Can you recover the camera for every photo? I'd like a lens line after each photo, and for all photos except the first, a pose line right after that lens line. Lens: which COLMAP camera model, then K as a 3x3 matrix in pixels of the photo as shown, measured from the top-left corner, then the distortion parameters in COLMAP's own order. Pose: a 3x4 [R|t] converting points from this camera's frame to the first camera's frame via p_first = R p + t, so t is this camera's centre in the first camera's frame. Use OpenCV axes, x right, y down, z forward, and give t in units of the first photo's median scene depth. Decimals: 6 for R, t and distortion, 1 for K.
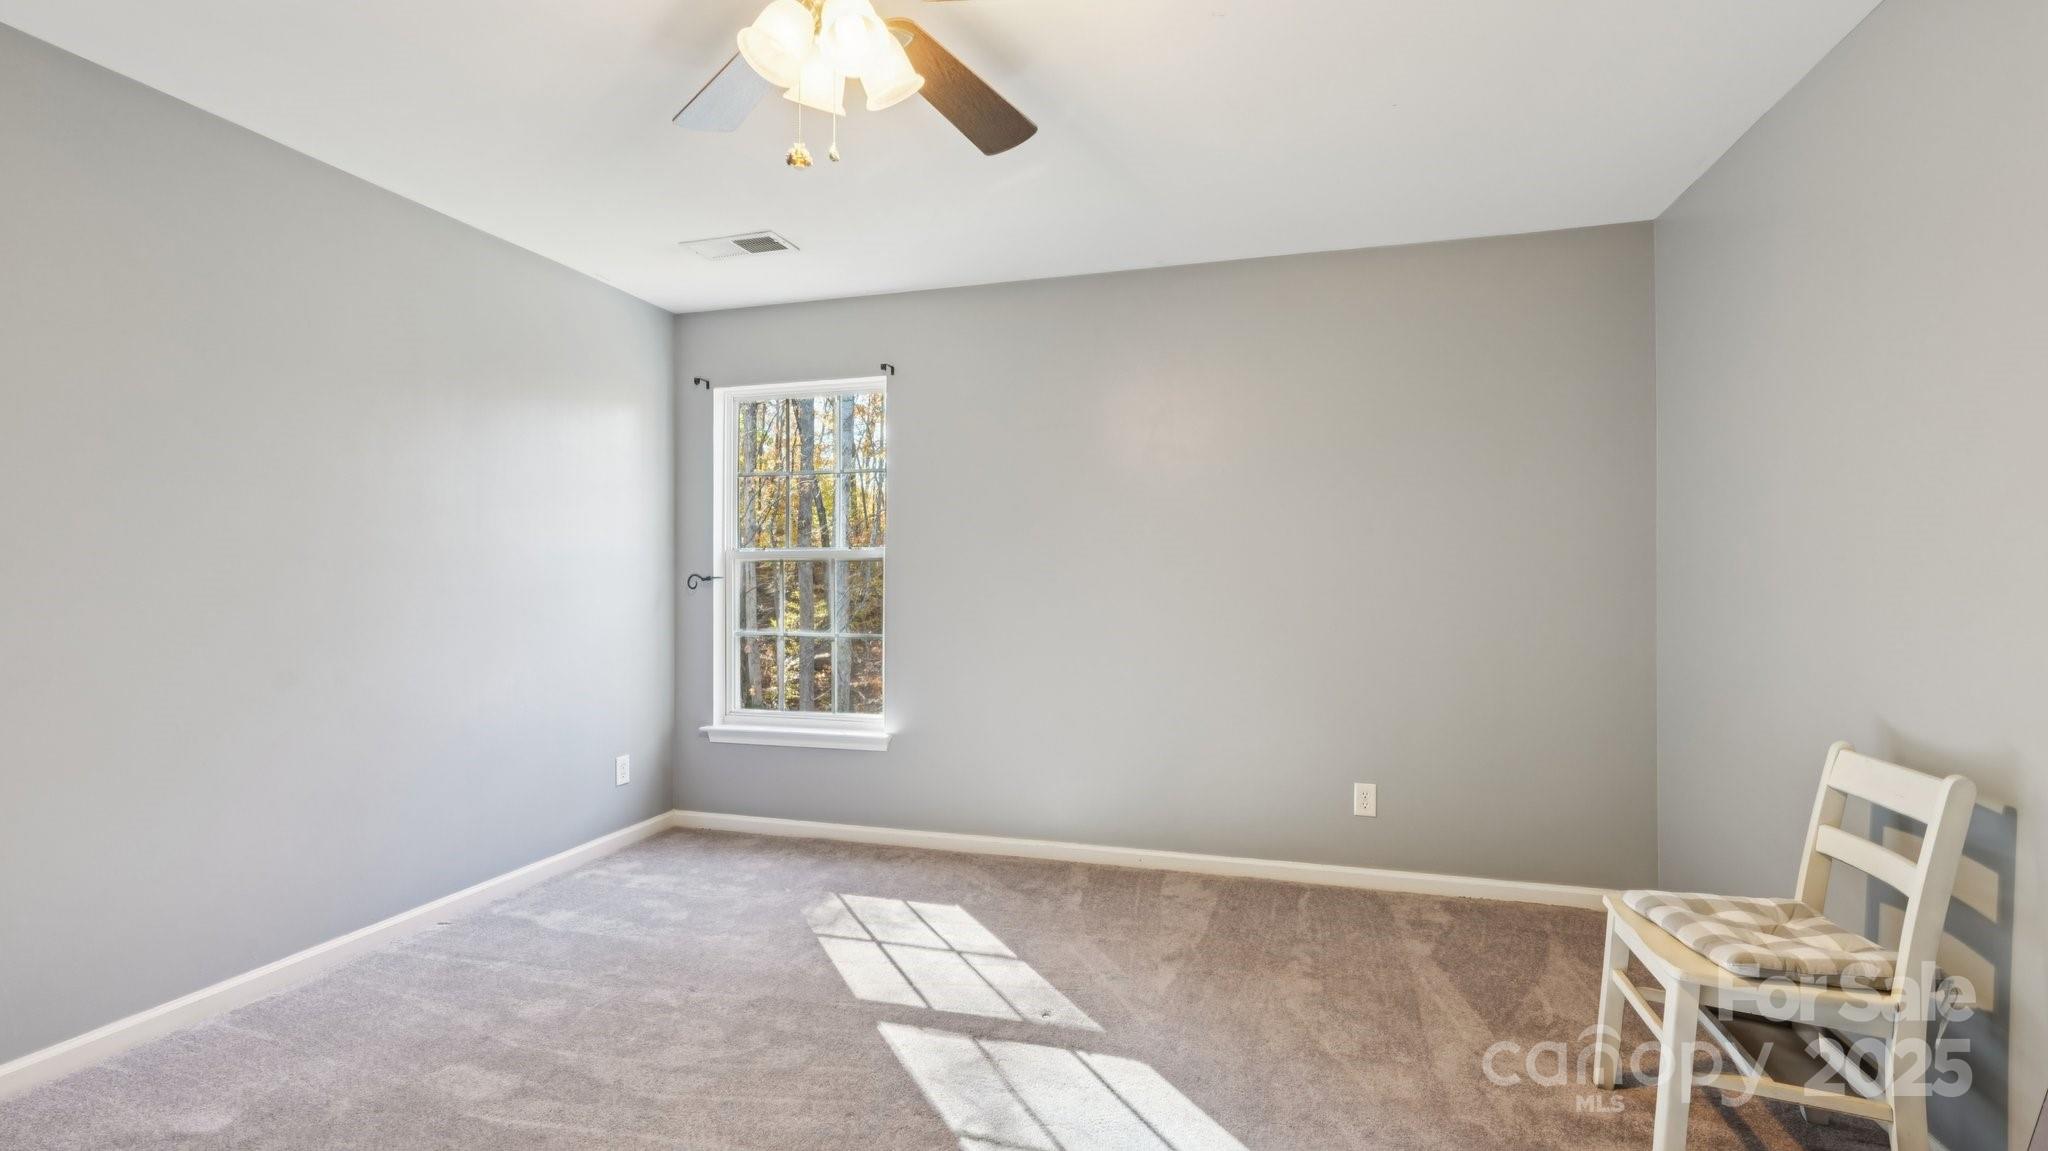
lens RADIAL K [[906.4, 0, 1024.9], [0, 906.4, 578.8], [0, 0, 1]] dist [0.000082, 0.000134]
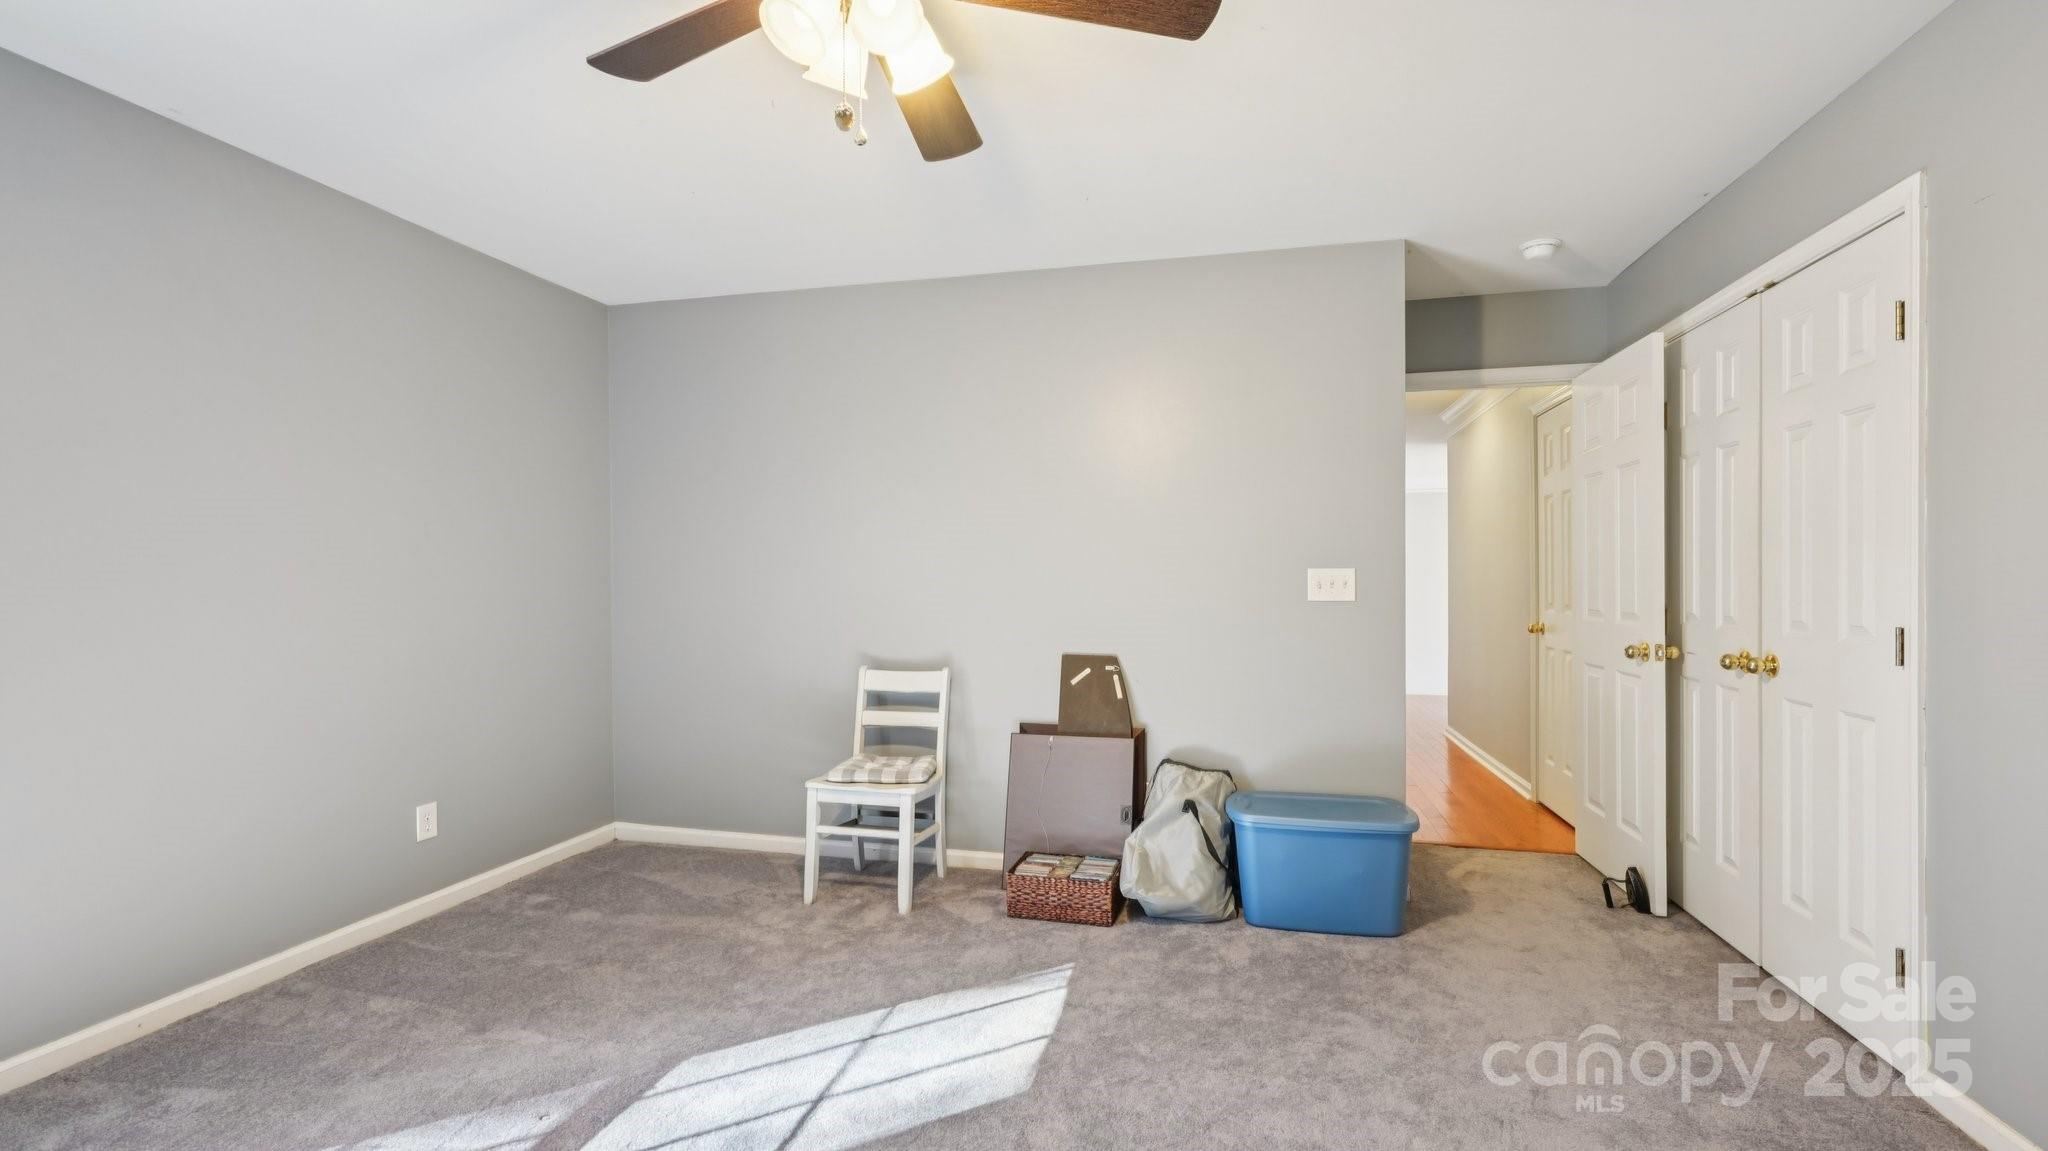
lens RADIAL K [[906.4, 0, 1021.4], [0, 906.4, 583.4], [0, 0, 1]] dist [0.000082, 0.000134]
pose [[-0.038393, -0.014226, 0.999161, -0.689582], [0.005233, 0.999882, 0.014437, -0.015670], [-0.999249, 0.005783, -0.038314, 0.497756]]
